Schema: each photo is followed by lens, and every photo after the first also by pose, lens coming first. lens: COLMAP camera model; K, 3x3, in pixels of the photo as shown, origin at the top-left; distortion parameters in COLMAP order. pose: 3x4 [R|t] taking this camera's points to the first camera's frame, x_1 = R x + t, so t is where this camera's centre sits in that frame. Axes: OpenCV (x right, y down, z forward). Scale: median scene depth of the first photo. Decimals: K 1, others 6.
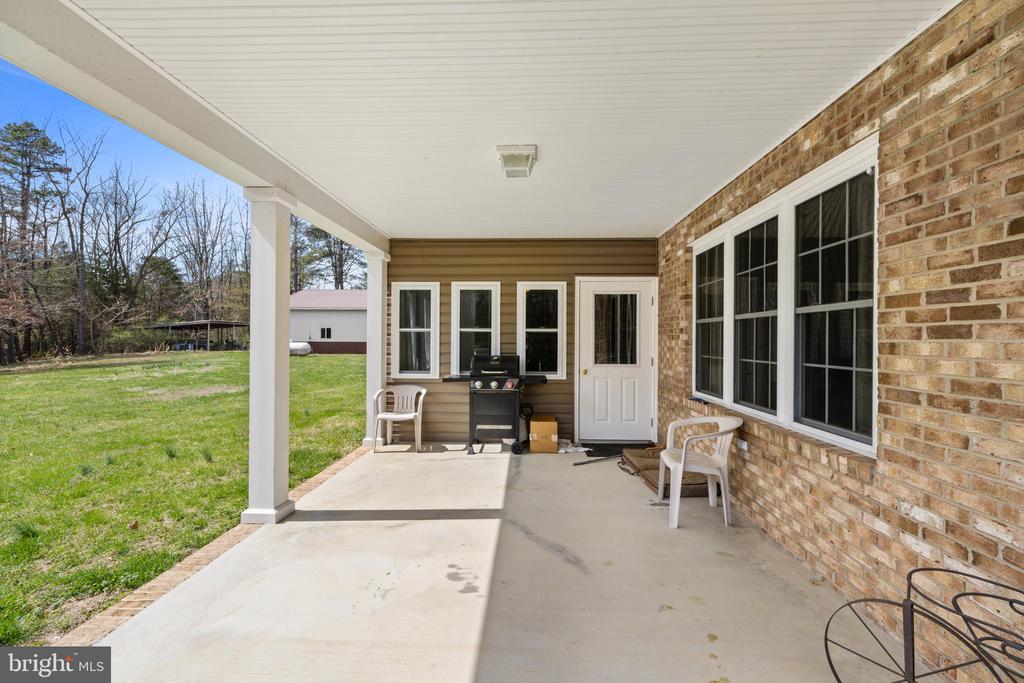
lens RADIAL K [[433.1, 0, 512.0], [0, 433.1, 341.5], [0, 0, 1]] dist [-0.000247, 0.000039]
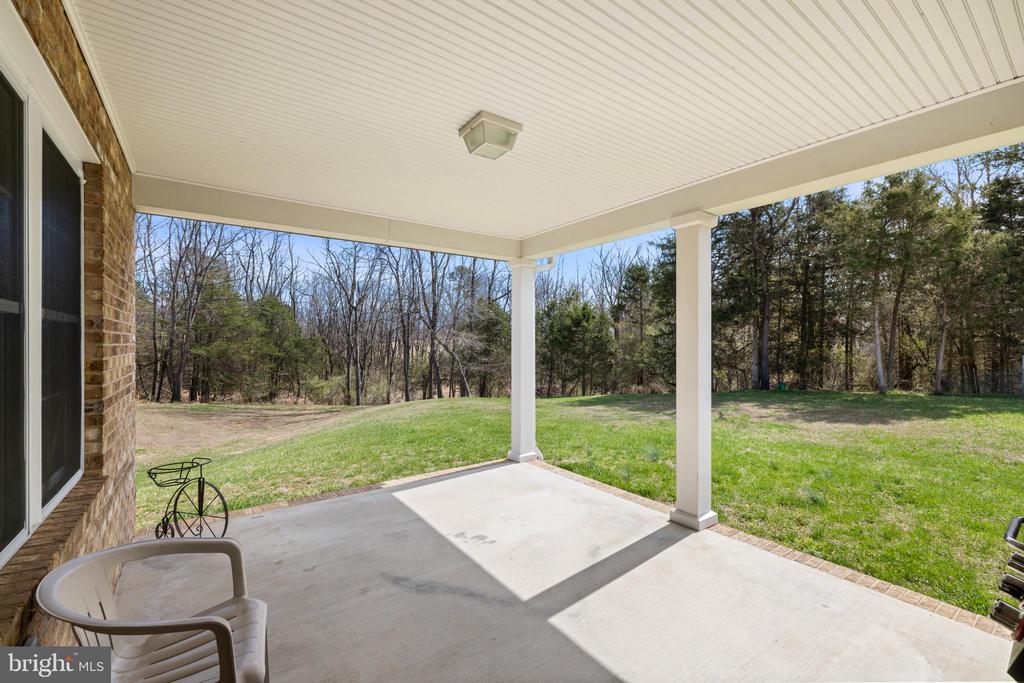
lens RADIAL K [[433.1, 0, 512.0], [0, 433.1, 341.5], [0, 0, 1]] dist [-0.000247, 0.000039]
pose [[-0.788256, -0.007726, -0.615299, 0.474318], [-0.014100, 0.999885, 0.005509, -0.038591], [0.615186, 0.013018, -0.788274, 1.660732]]
